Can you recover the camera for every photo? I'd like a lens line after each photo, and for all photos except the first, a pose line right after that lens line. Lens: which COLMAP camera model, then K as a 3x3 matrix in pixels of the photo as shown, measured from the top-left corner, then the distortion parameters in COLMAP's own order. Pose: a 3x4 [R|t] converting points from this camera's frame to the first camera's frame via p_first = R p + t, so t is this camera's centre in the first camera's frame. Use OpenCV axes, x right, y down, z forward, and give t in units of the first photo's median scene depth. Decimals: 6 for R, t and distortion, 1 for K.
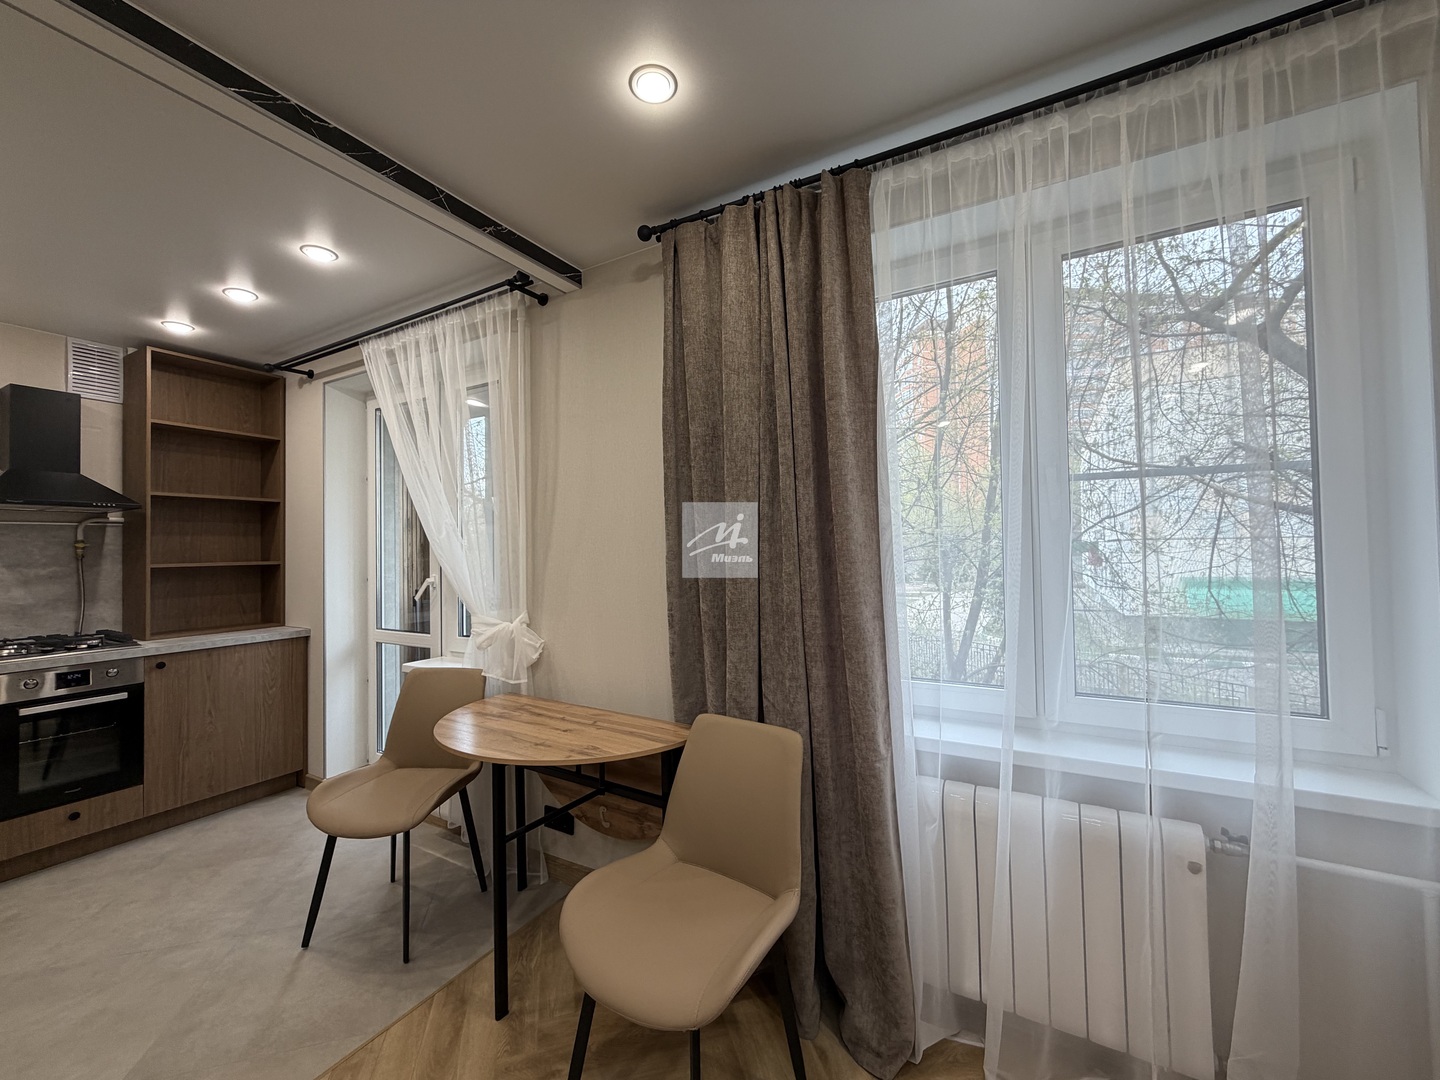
lens RADIAL K [[574.7, 0, 715.9], [0, 574.7, 539.2], [0, 0, 1]] dist [-0.000870, 0.001224]
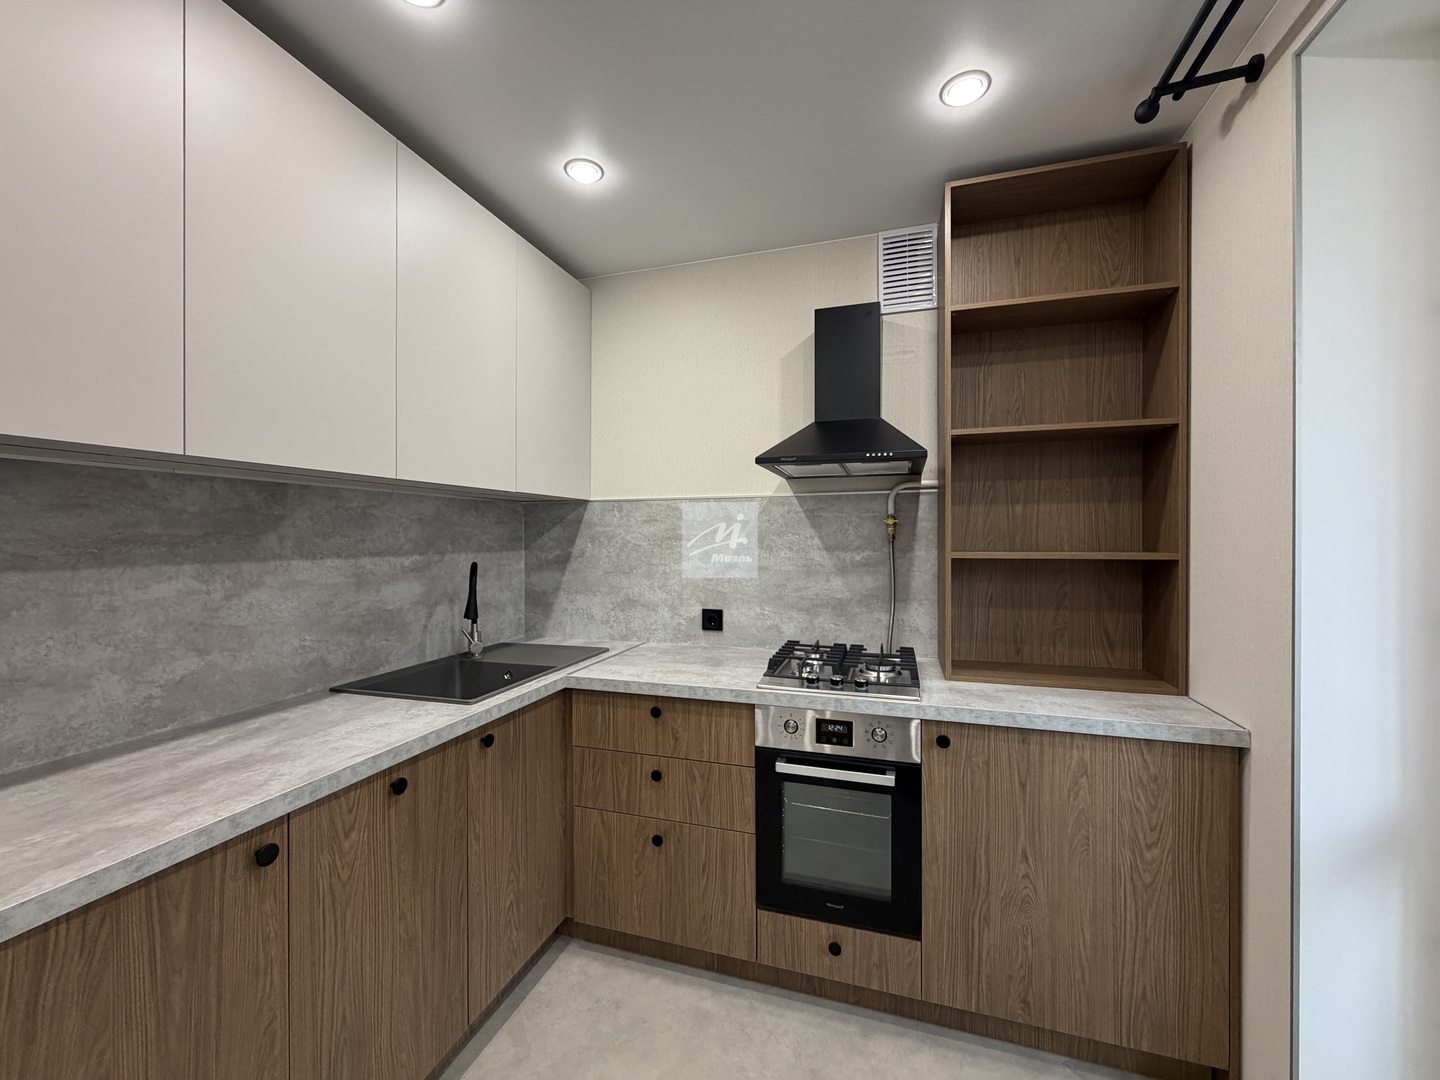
lens RADIAL K [[574.7, 0, 717.6], [0, 574.7, 538.8], [0, 0, 1]] dist [-0.000870, 0.001224]
pose [[0.206228, 0.019884, -0.978302, -0.461969], [0.017943, 0.999549, 0.024099, 0.011074], [0.978339, -0.022524, 0.205778, 0.654444]]
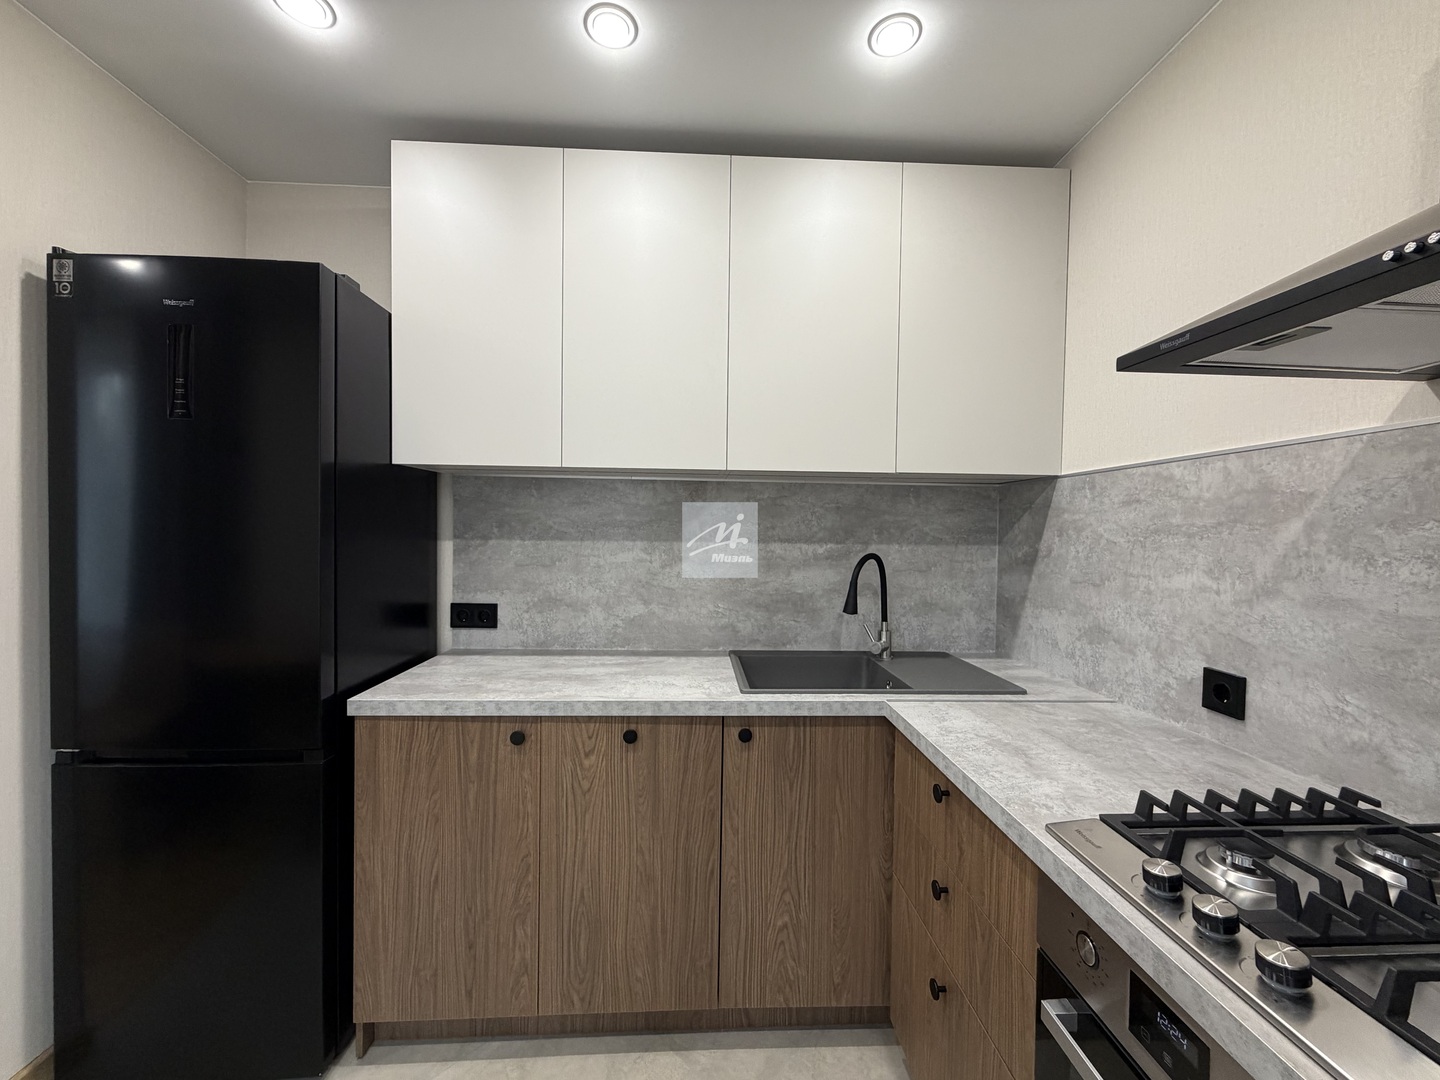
lens RADIAL K [[574.7, 0, 721.8], [0, 574.7, 538.9], [0, 0, 1]] dist [-0.000870, 0.001224]
pose [[-0.848078, 0.013785, -0.529693, -0.732145], [0.009650, 0.999898, 0.010572, 0.026771], [0.529784, 0.003854, -0.848124, 0.966697]]
